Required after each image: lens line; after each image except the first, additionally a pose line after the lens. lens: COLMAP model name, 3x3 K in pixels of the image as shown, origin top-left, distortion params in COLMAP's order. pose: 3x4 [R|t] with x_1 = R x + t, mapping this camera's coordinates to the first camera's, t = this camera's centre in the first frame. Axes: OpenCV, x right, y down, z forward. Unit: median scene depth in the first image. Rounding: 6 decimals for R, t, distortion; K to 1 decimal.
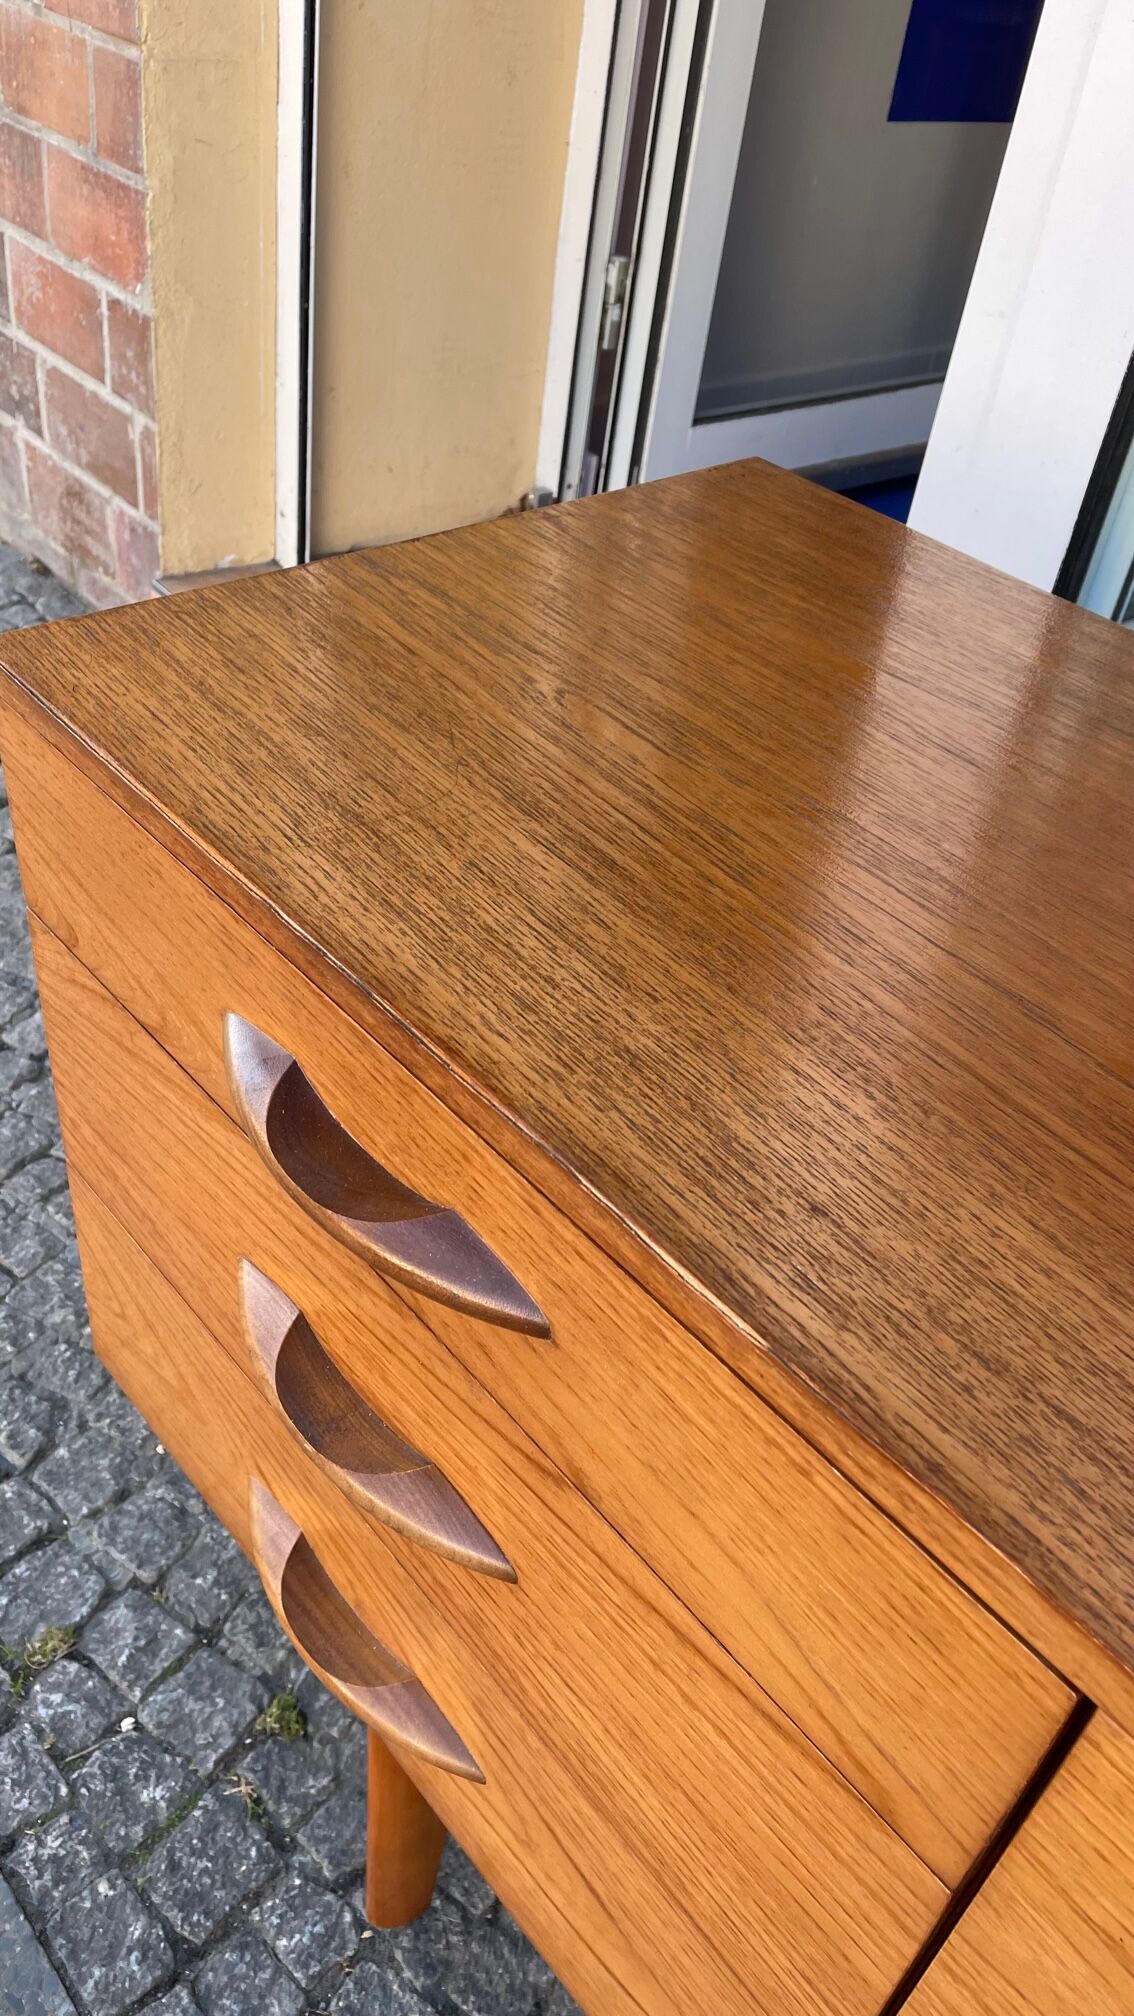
lens RADIAL K [[1515.0, 0, 584.0], [0, 1515.0, 1026.5], [0, 0, 1]] dist [0.070733, -0.095090]
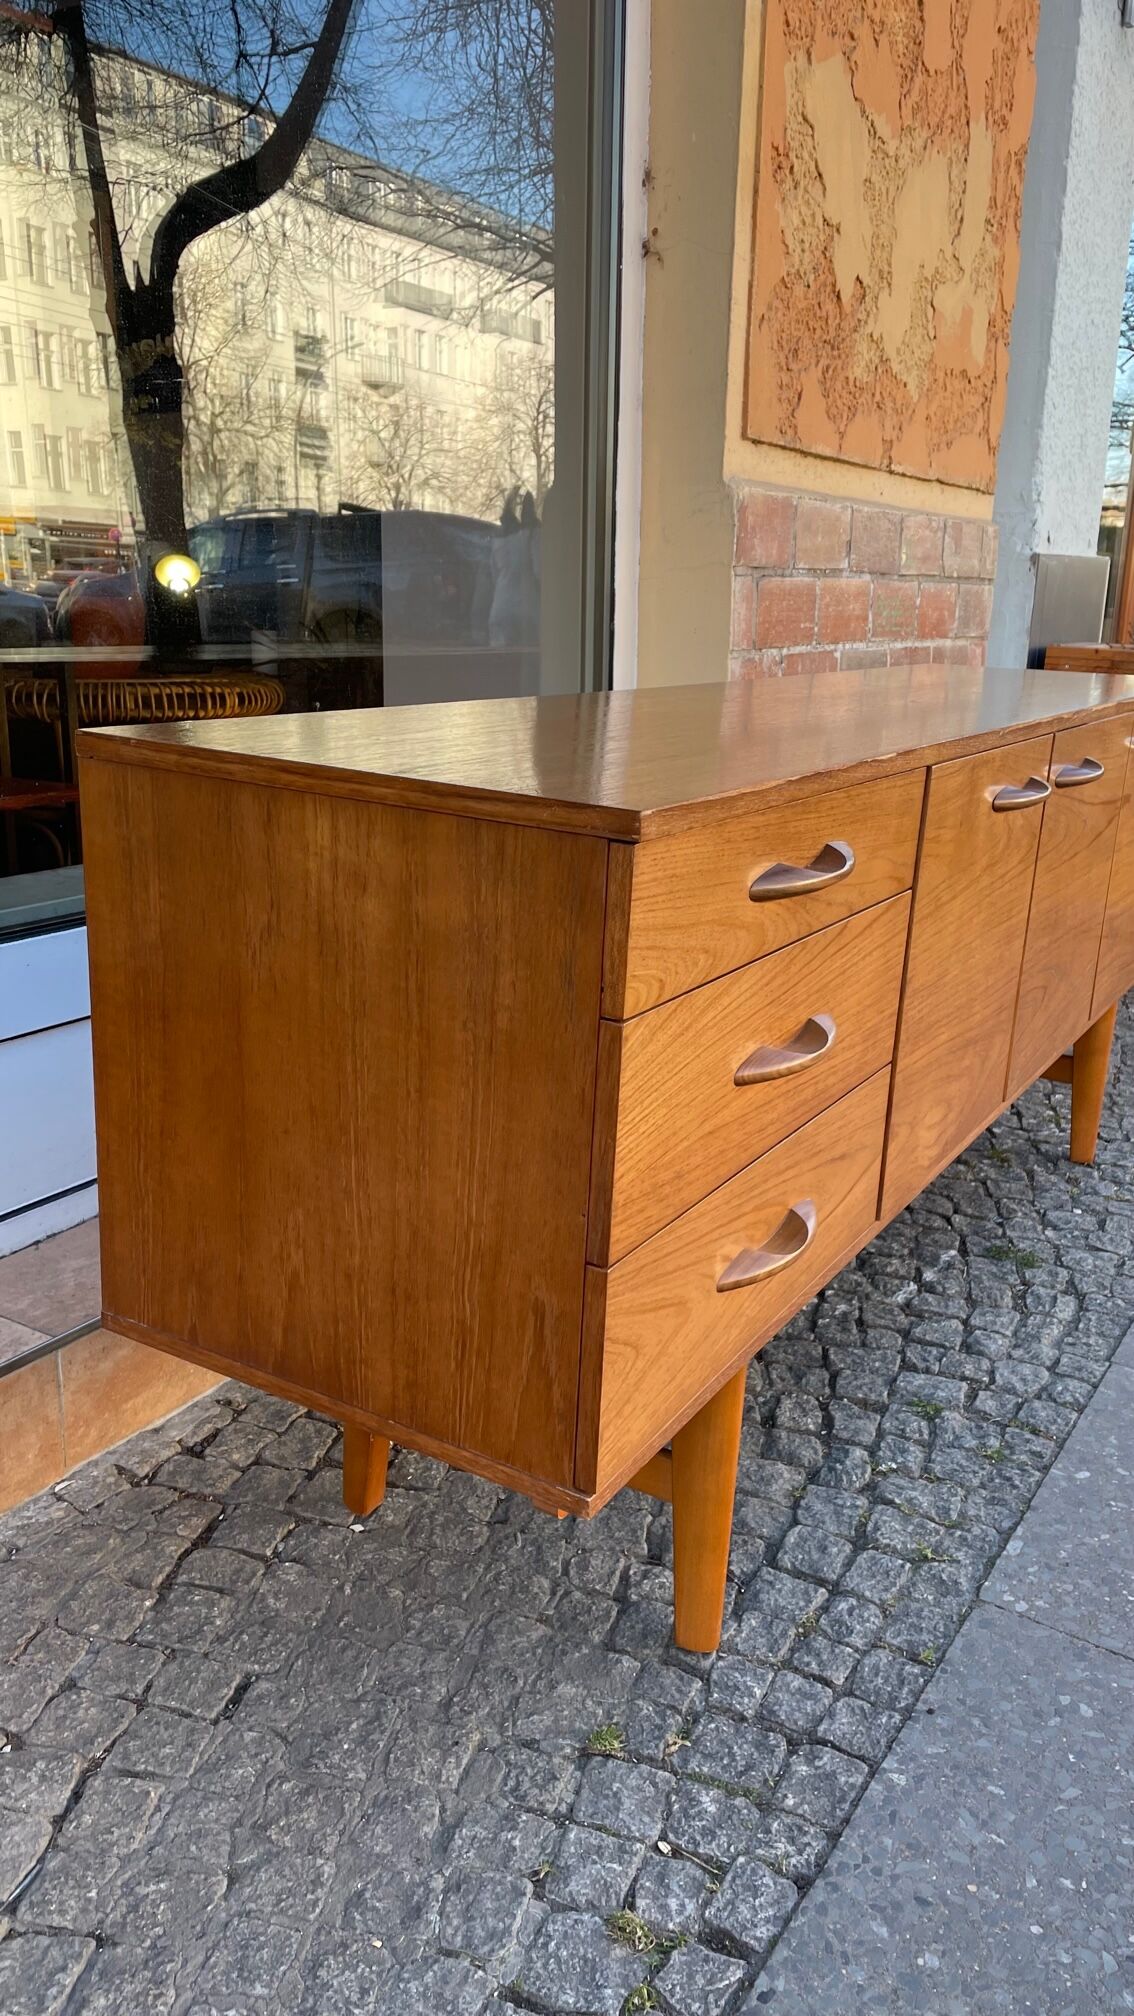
lens RADIAL K [[1515.0, 0, 585.6], [0, 1515.0, 1025.0], [0, 0, 1]] dist [0.070733, -0.095090]
pose [[-0.314787, -0.383173, 0.868382, -0.987498], [0.545175, 0.675934, 0.495880, -0.489989], [-0.776977, 0.629517, -0.003879, 0.687311]]
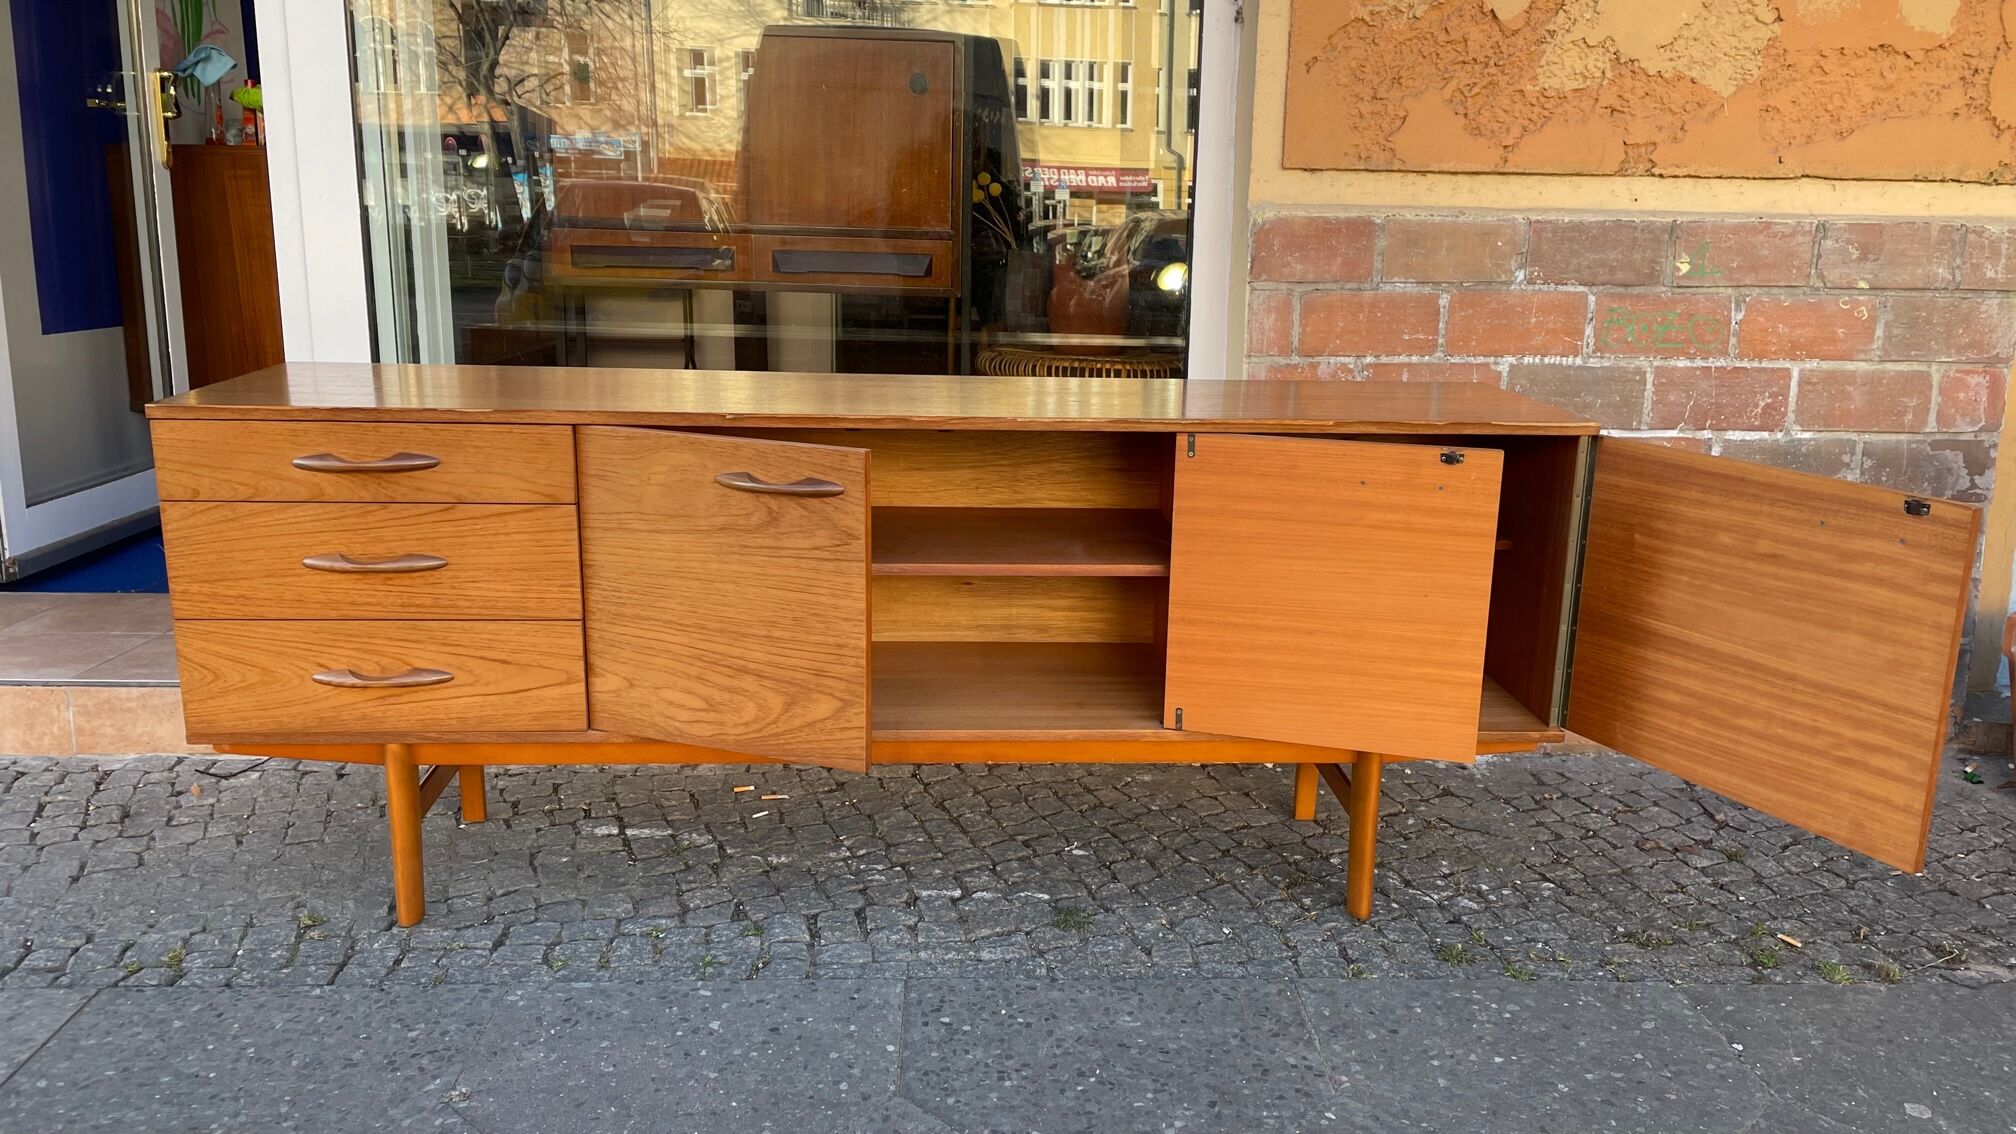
lens RADIAL K [[1515.0, 0, 1027.8], [0, 1515.0, 558.3], [0, 0, 1]] dist [0.070733, -0.095090]
pose [[0.608030, -0.279897, 0.742938, -1.035931], [0.543350, 0.829006, -0.132362, 0.862153], [-0.578852, 0.484155, 0.656143, -1.215679]]
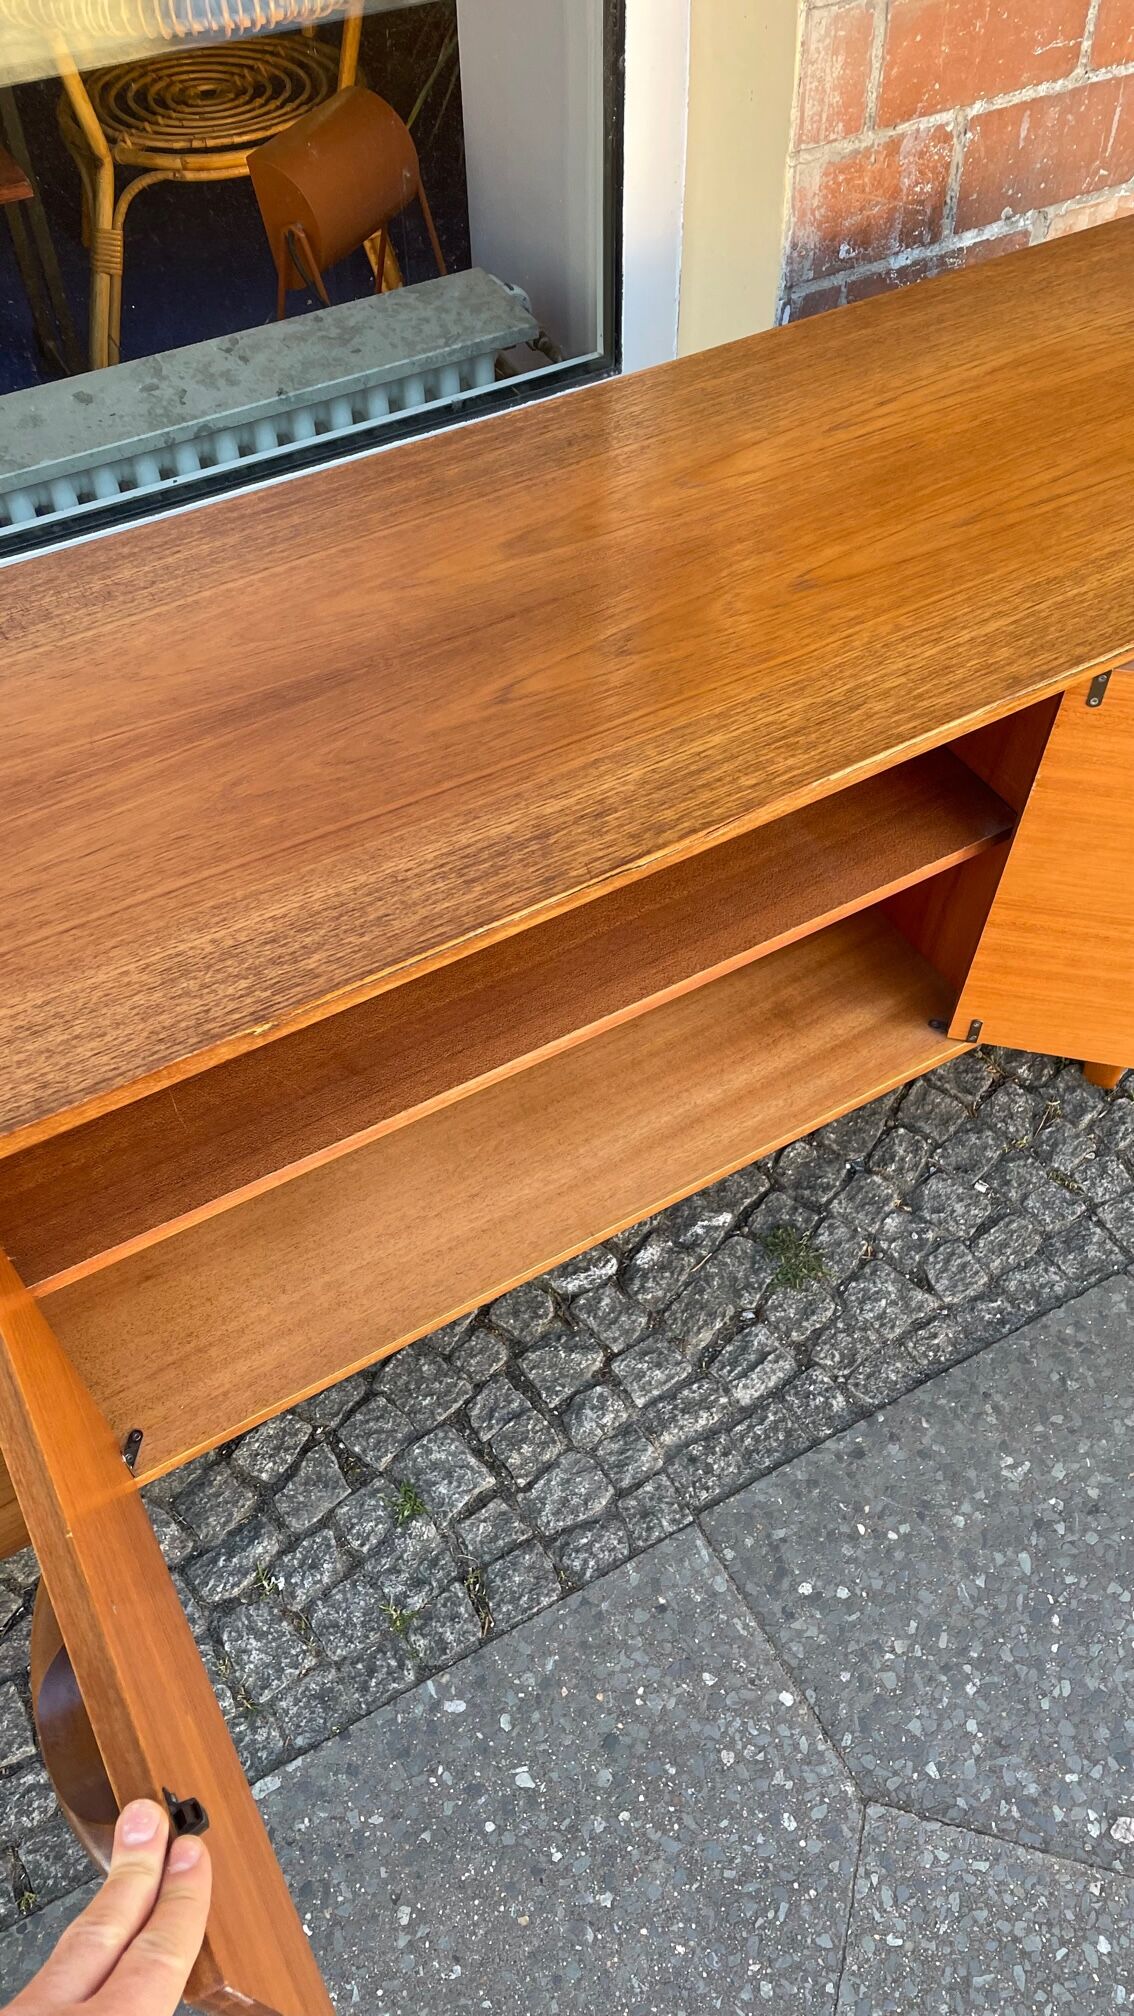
lens RADIAL K [[1515.0, 0, 603.5], [0, 1515.0, 1005.6], [0, 0, 1]] dist [0.070733, -0.095090]
pose [[0.173141, -0.841228, 0.512209, -0.129893], [0.629985, 0.494351, 0.598946, -0.131574], [-0.757061, 0.218982, 0.615554, -0.427126]]
